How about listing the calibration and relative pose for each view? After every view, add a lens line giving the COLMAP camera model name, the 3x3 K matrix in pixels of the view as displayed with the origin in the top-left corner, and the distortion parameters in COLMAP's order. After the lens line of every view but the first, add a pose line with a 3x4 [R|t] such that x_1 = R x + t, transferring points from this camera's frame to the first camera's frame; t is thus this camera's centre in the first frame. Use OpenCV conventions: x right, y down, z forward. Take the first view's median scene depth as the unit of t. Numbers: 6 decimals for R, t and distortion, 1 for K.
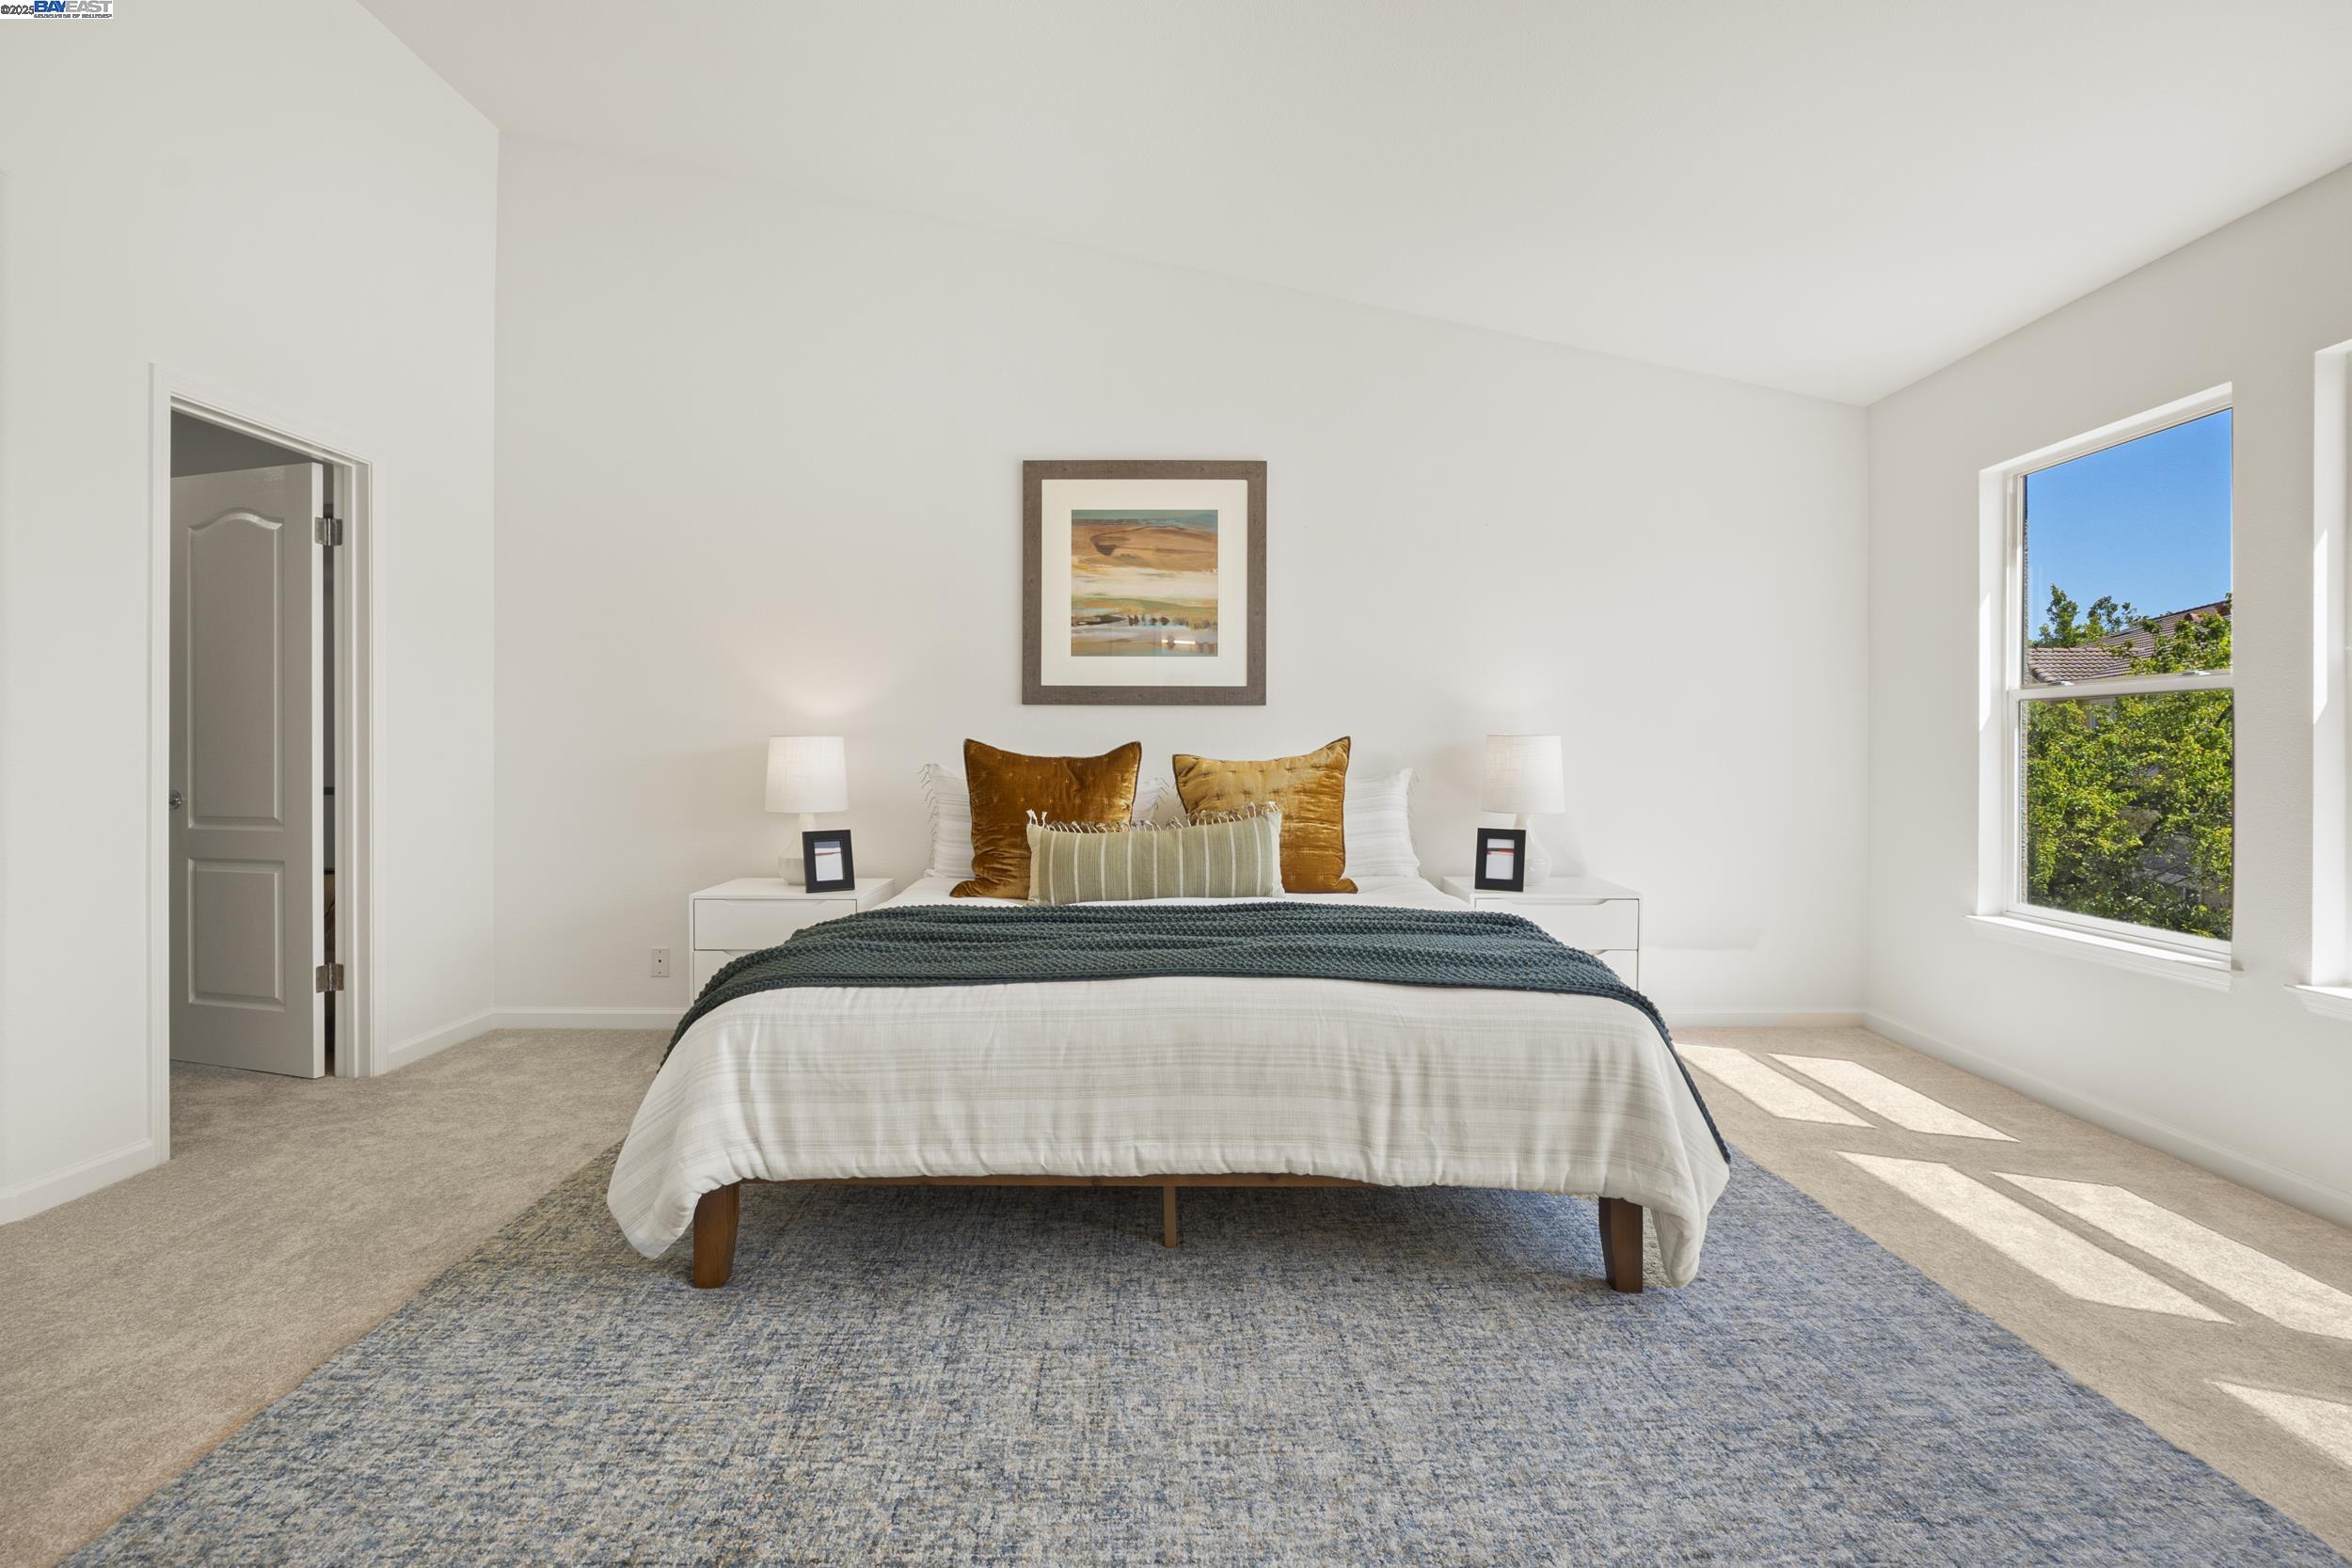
lens RADIAL K [[1080.0, 0, 1181.3], [0, 1080.0, 762.7], [0, 0, 1]] dist [-0.008684, -0.000059]
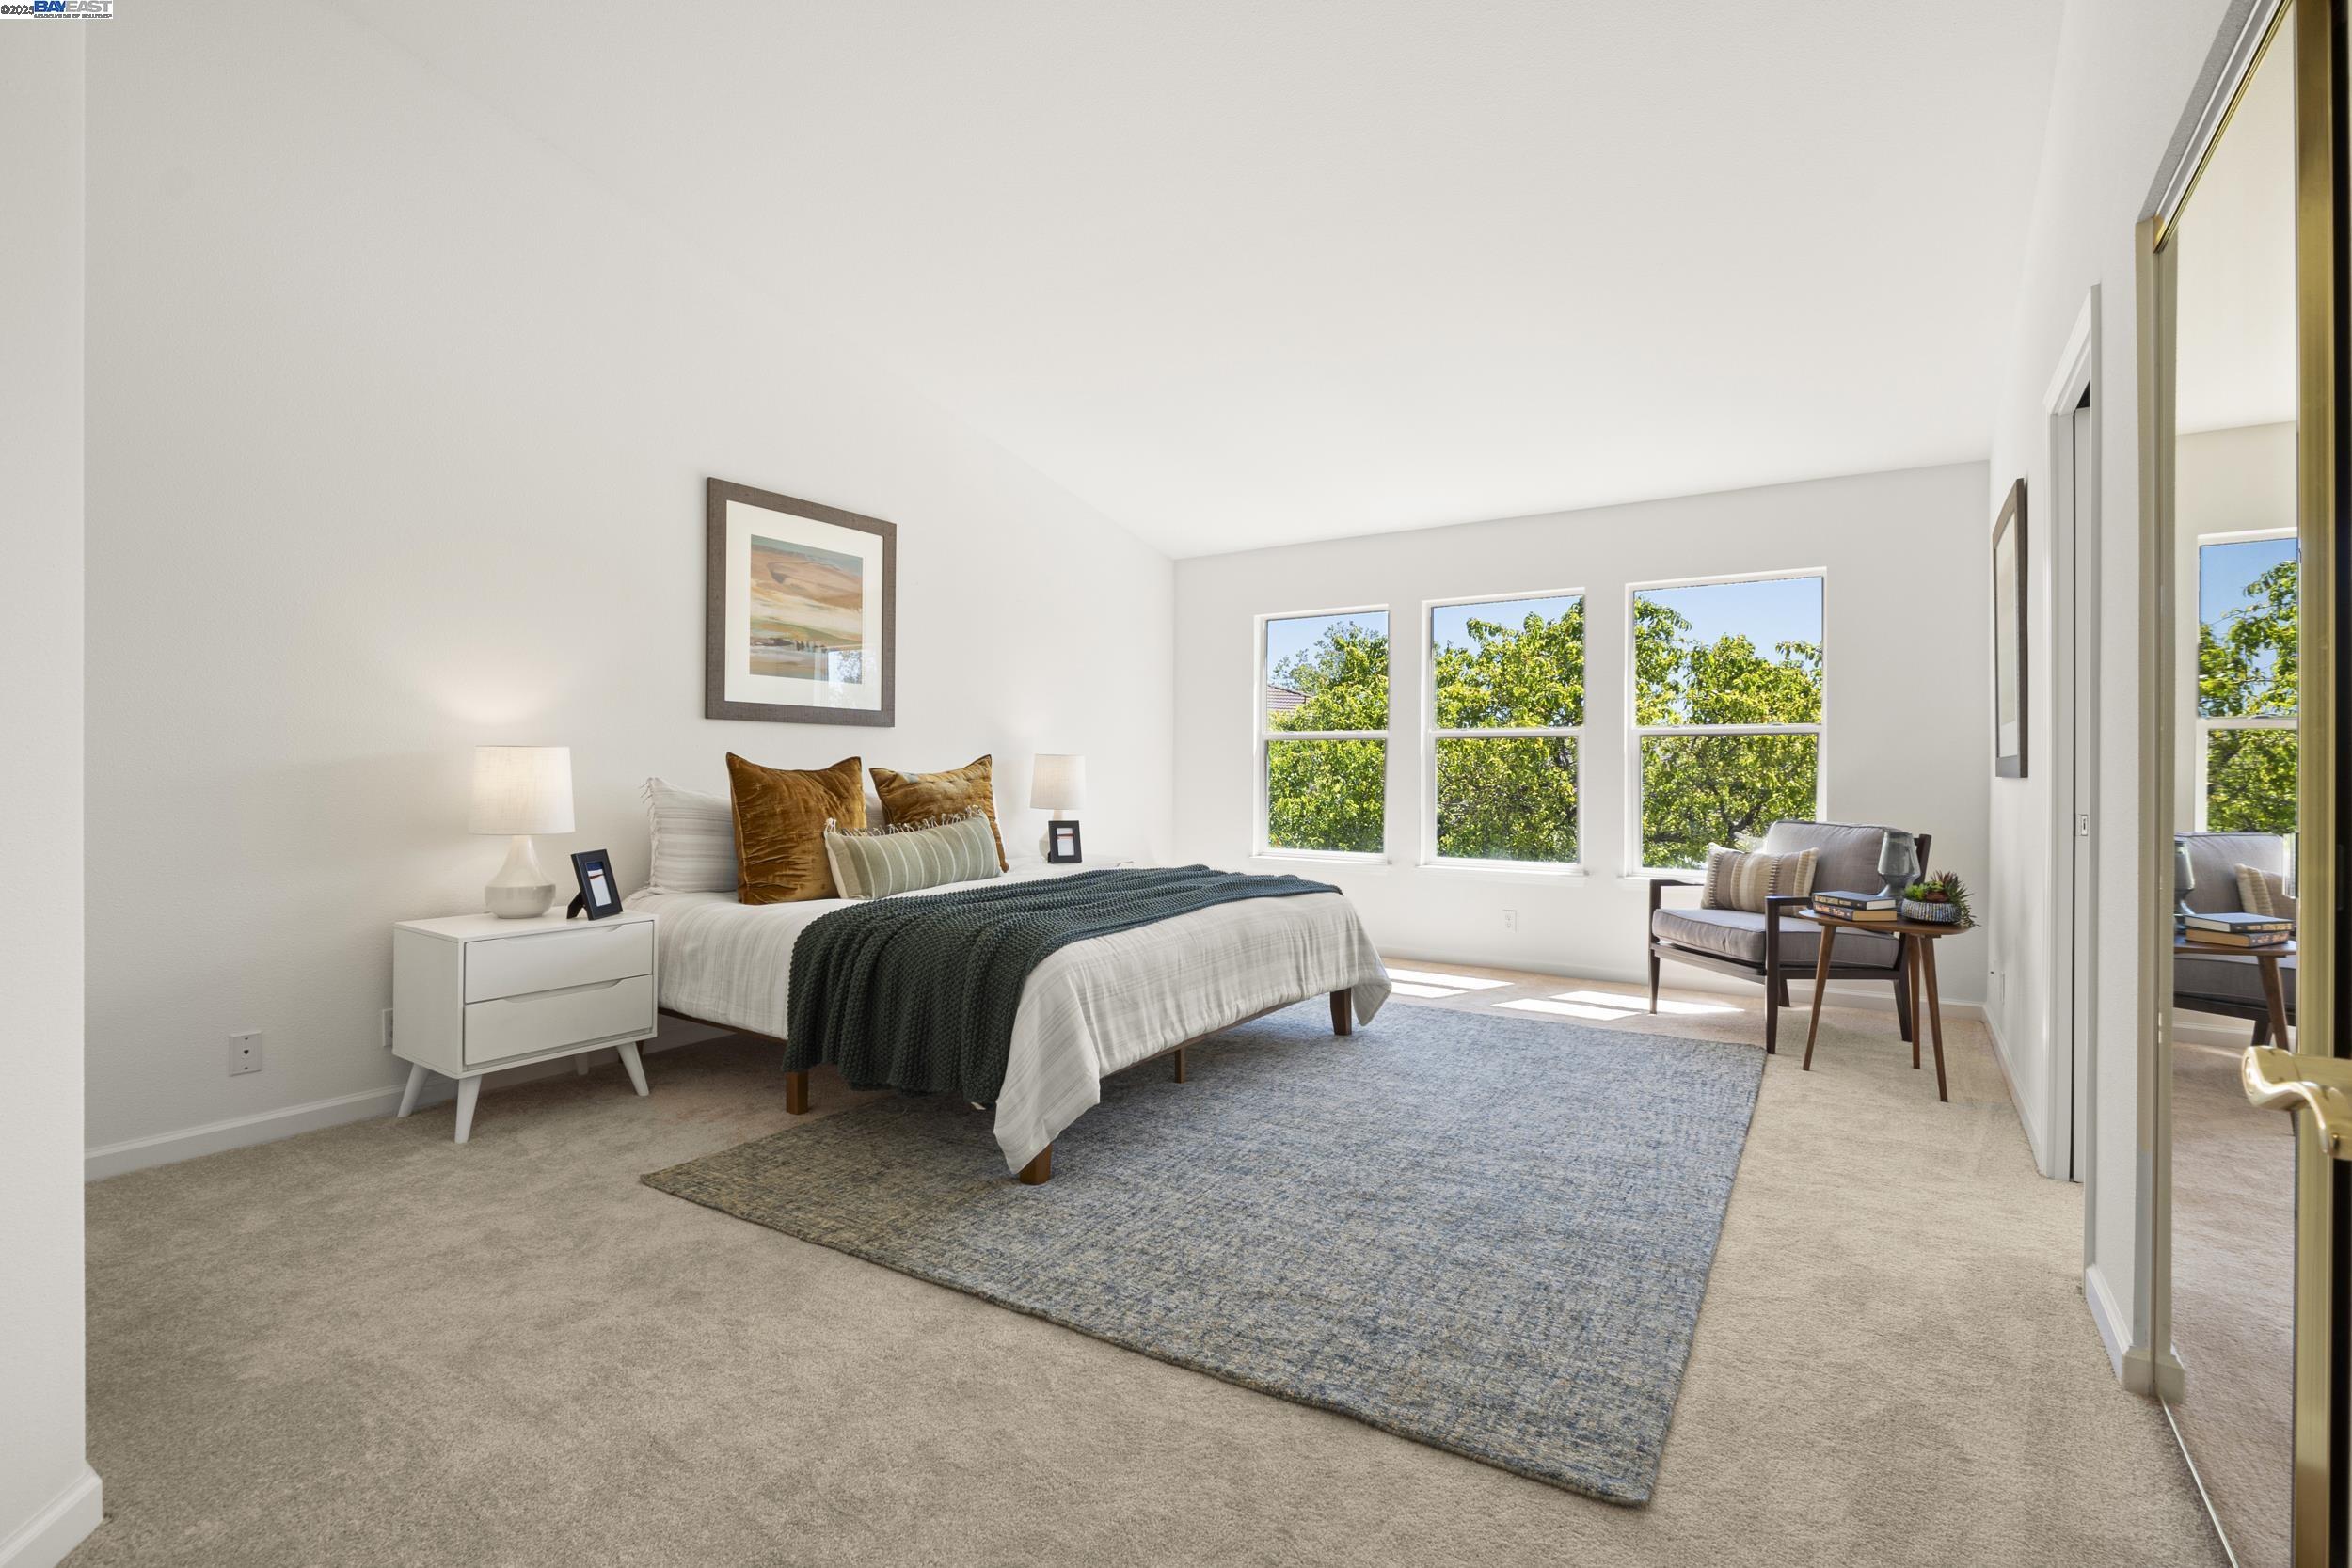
lens RADIAL K [[1080.0, 0, 1181.3], [0, 1080.0, 762.7], [0, 0, 1]] dist [-0.008684, -0.000059]
pose [[0.543104, 0.006208, 0.839642, -0.823395], [0.004199, 0.999940, -0.010109, -0.000401], [-0.839655, 0.009016, 0.543046, 0.089681]]
